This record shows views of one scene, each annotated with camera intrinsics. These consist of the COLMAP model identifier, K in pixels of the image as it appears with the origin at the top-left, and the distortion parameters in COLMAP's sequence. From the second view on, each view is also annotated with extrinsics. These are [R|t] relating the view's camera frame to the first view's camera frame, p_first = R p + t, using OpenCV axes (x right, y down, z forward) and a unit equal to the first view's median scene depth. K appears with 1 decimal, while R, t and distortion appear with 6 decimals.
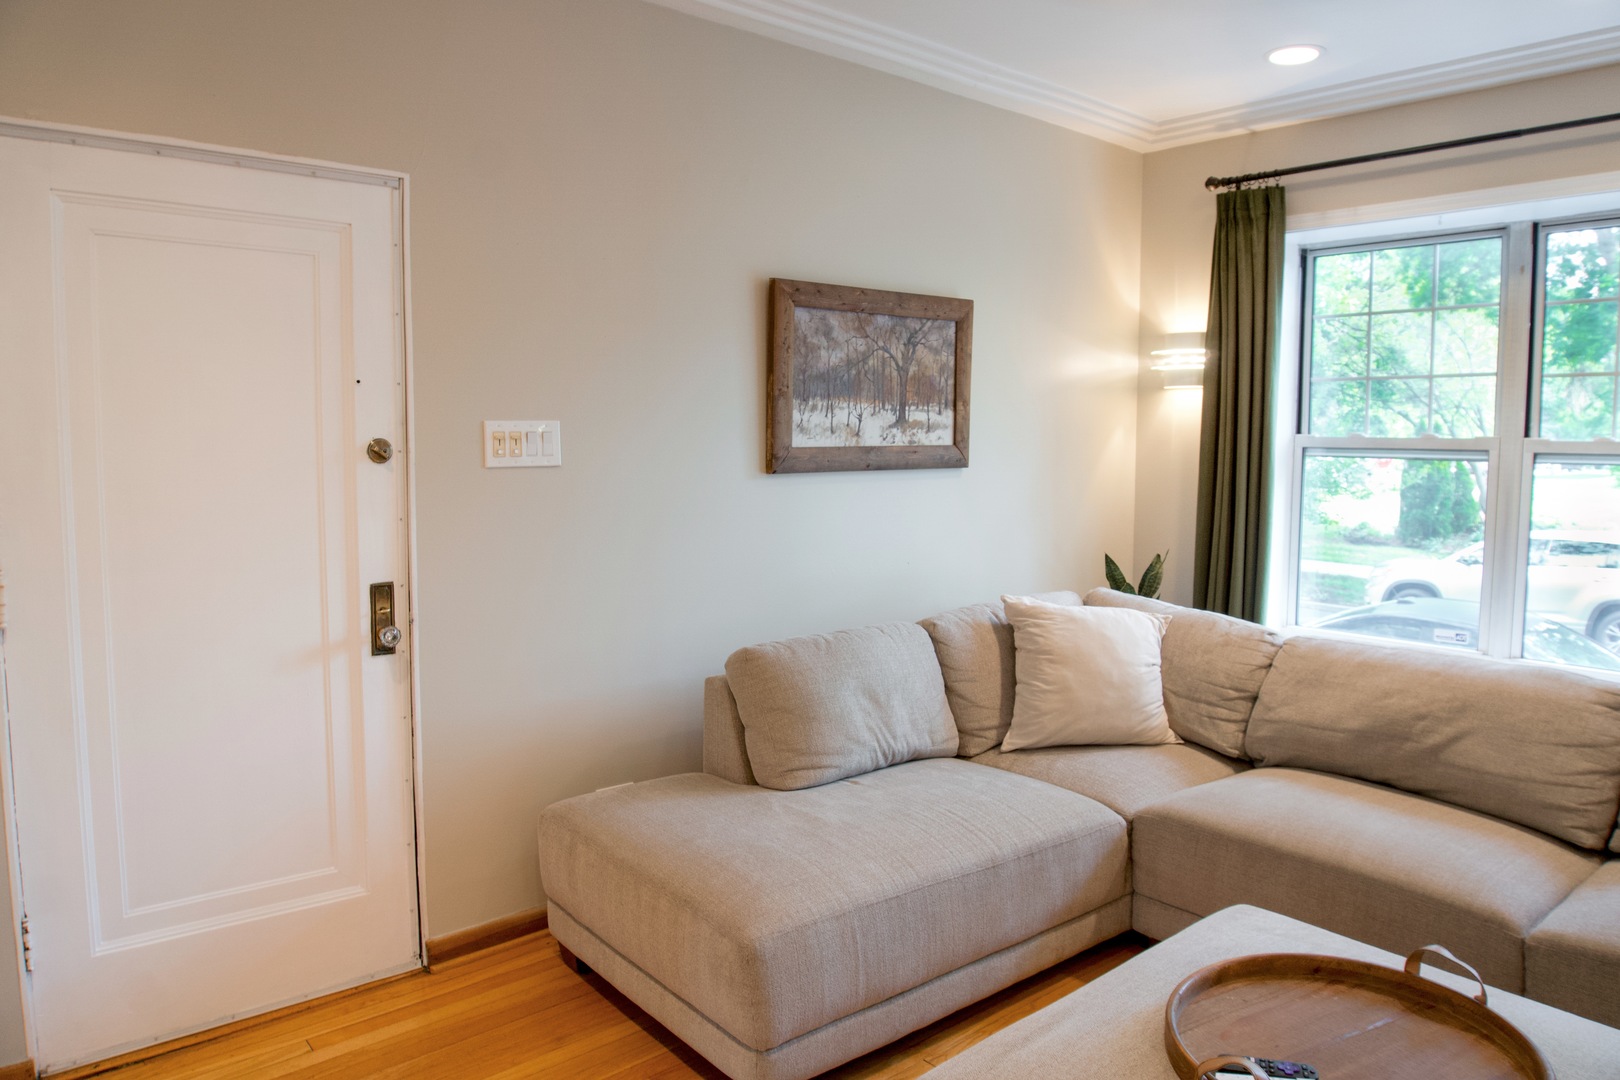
lens RADIAL K [[1102.3, 0, 806.2], [0, 1102.3, 536.8], [0, 0, 1]] dist [-0.066545, 0.007557]
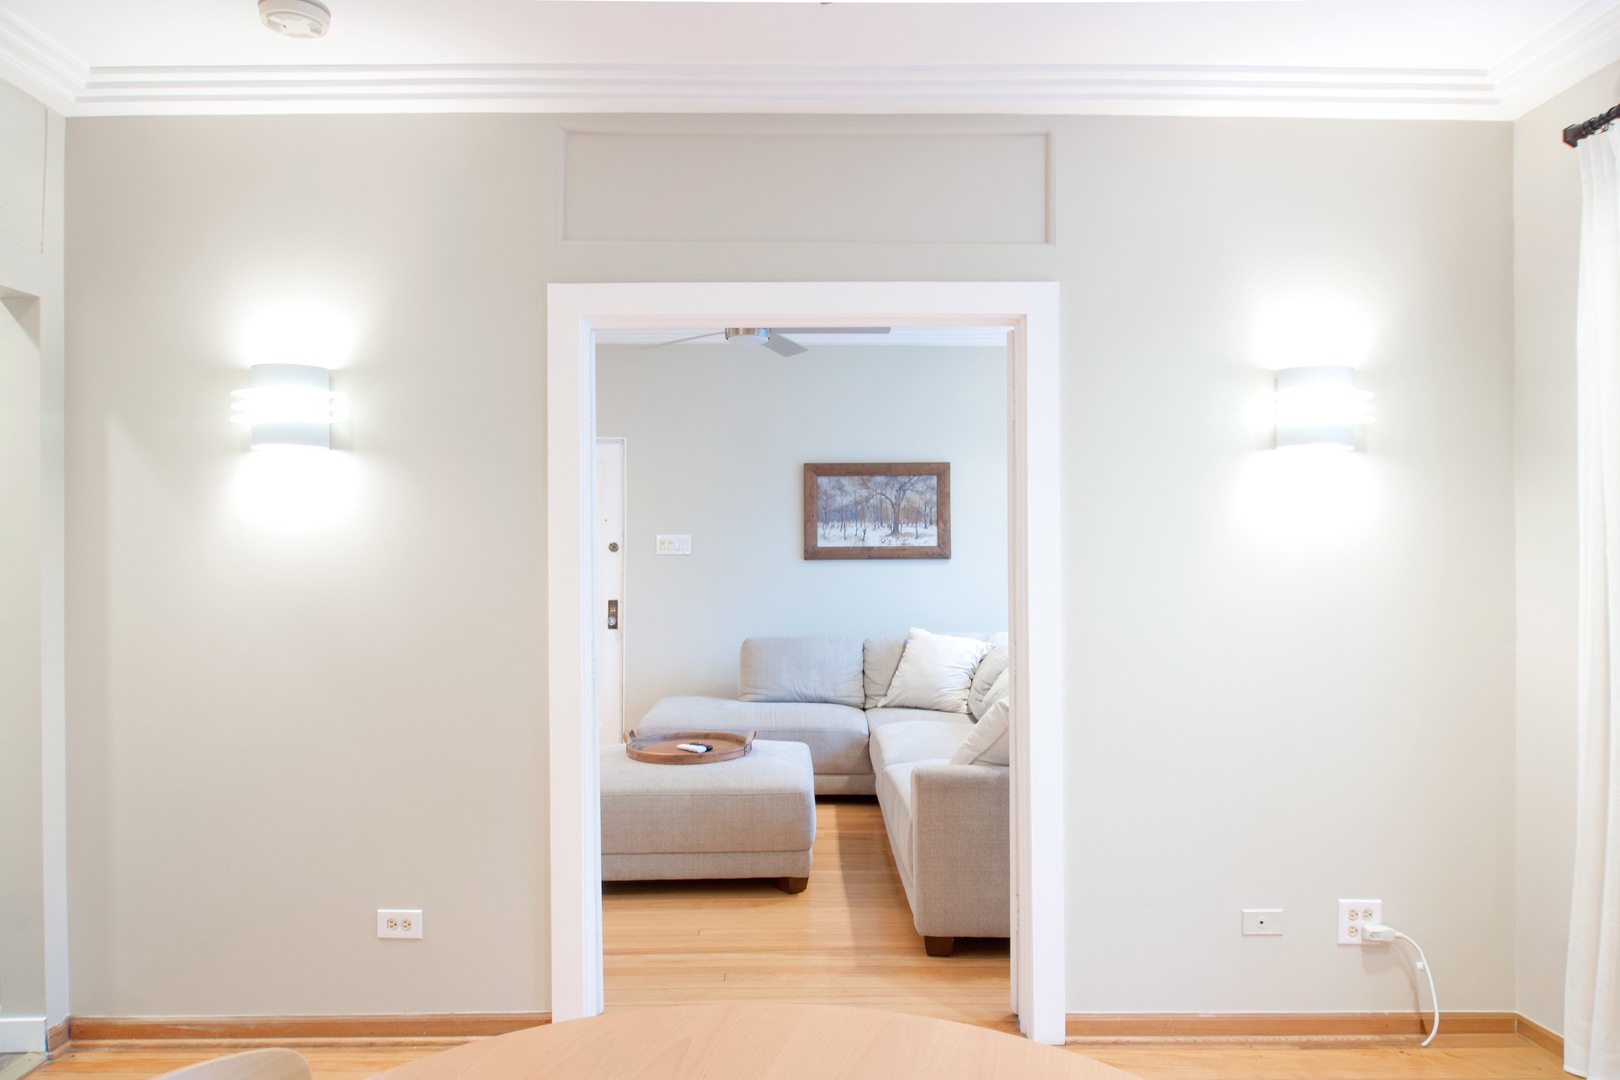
lens RADIAL K [[1102.3, 0, 814.3], [0, 1102.3, 541.5], [0, 0, 1]] dist [-0.066545, 0.007557]
pose [[0.782592, -0.001960, -0.622532, 1.156222], [-0.053791, 0.996042, -0.070758, 0.047039], [0.620207, 0.088861, 0.779389, -0.517574]]
